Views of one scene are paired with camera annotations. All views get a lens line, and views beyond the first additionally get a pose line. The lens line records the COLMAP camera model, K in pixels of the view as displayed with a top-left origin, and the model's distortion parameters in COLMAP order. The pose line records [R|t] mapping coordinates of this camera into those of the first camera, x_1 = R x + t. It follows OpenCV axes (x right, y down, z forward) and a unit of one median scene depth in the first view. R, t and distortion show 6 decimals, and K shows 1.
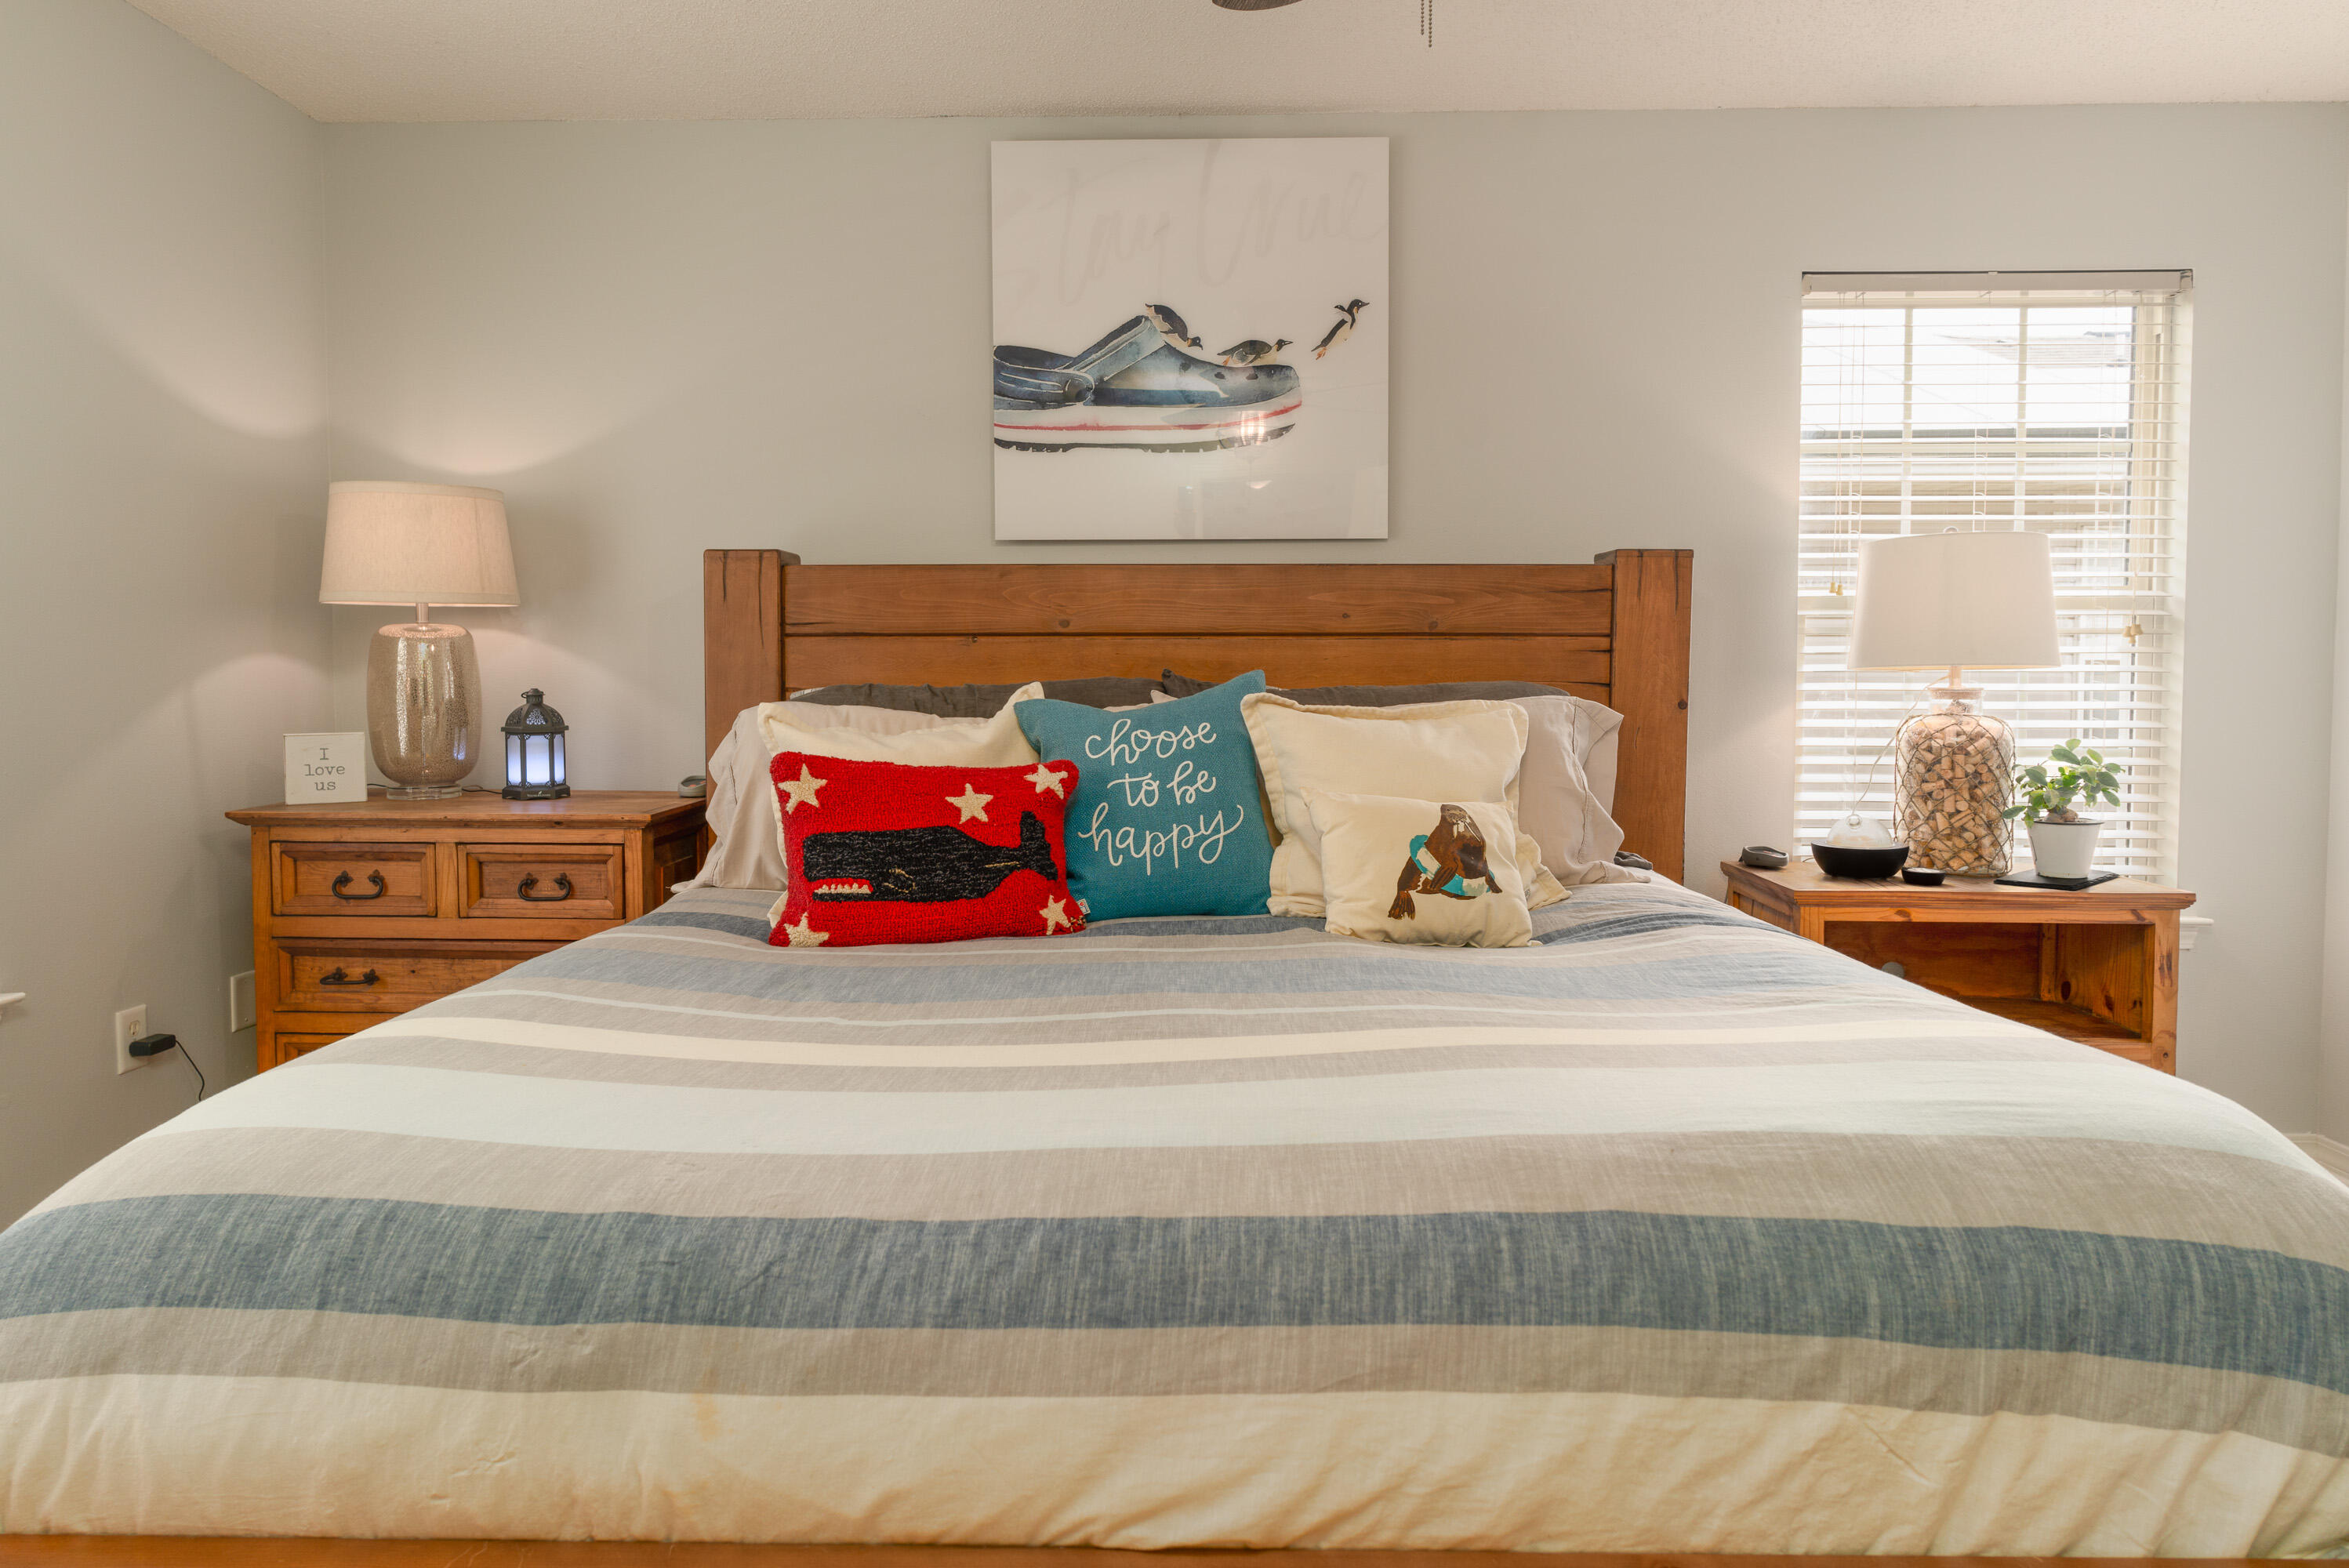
lens RADIAL K [[1423.4, 0, 1175.9], [0, 1423.4, 727.8], [0, 0, 1]] dist [0.002314, 0.000322]
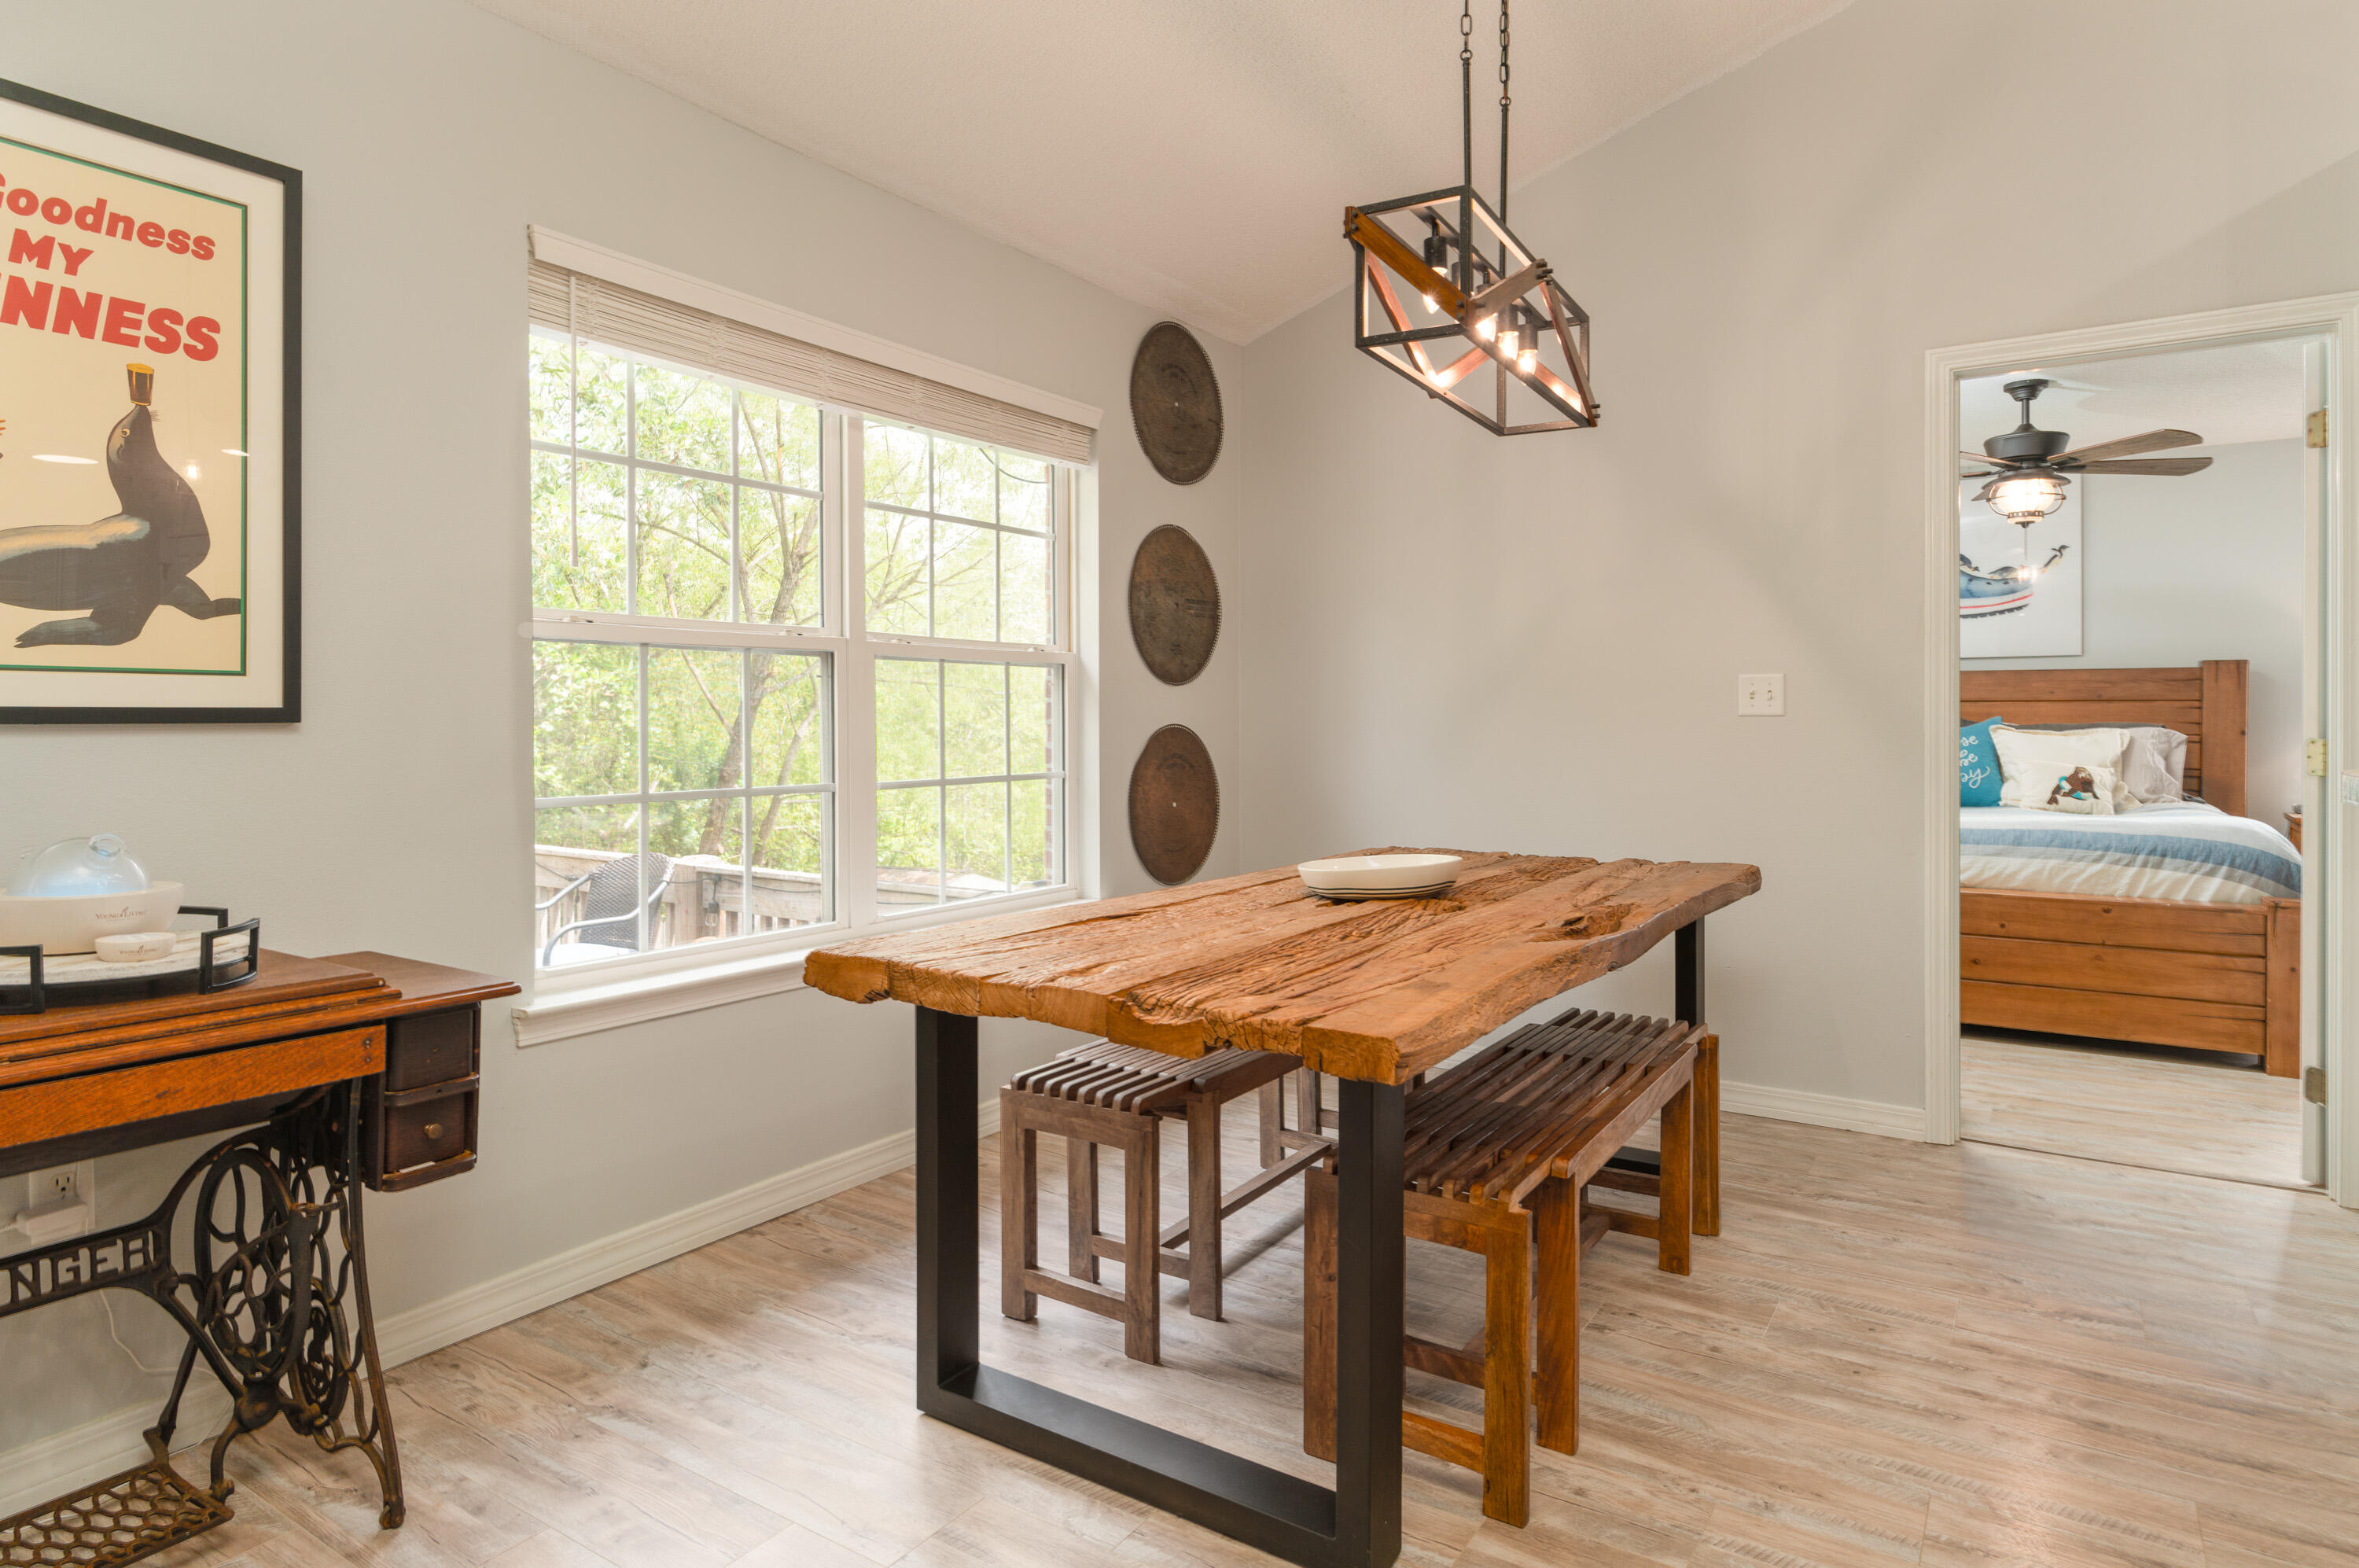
lens RADIAL K [[1322.9, 0, 1174.9], [0, 1322.9, 714.5], [0, 0, 1]] dist [0.000677, 0.000515]
pose [[0.845941, 0.001229, -0.533275, 0.062878], [-0.024873, 0.999000, -0.037153, 0.069512], [0.532696, 0.044693, 0.845126, -1.526890]]
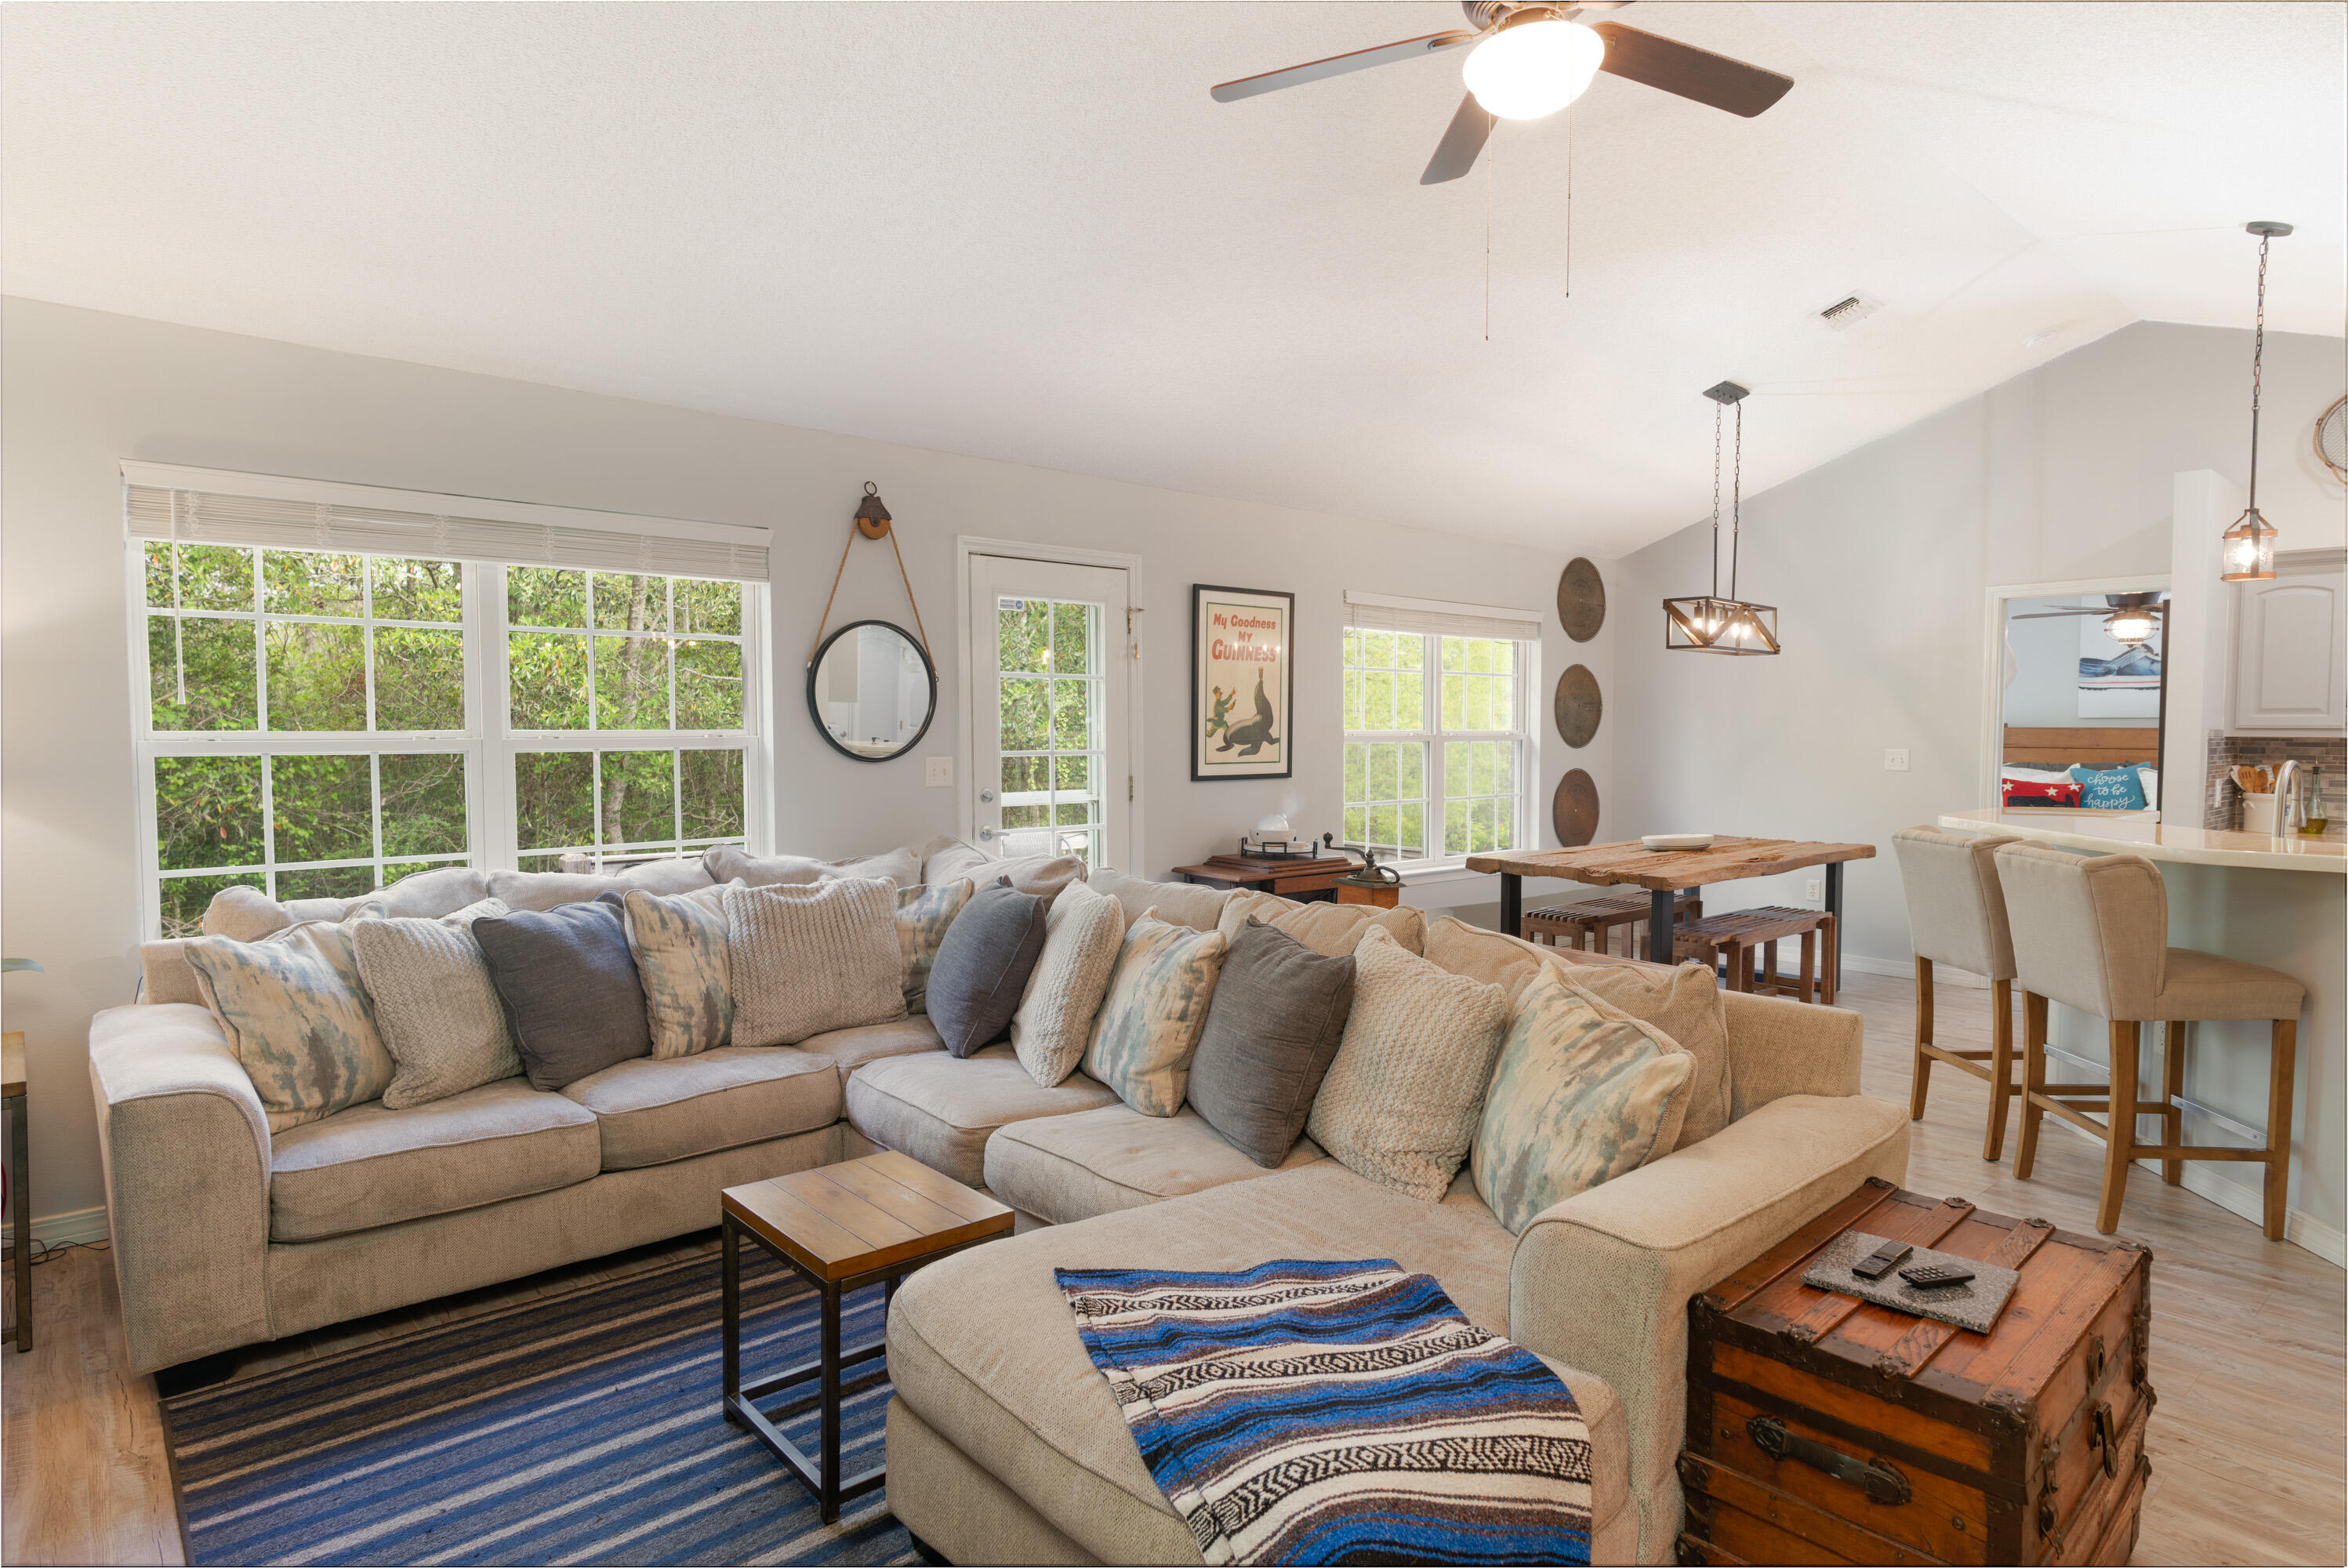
lens RADIAL K [[1284.1, 0, 1203.3], [0, 1284.1, 786.9], [0, 0, 1]] dist [0.002755, 0.000724]
pose [[0.692009, 0.041136, -0.720716, 0.668927], [-0.035945, 0.999100, 0.022512, 0.033338], [0.720993, 0.010327, 0.692865, -2.690684]]
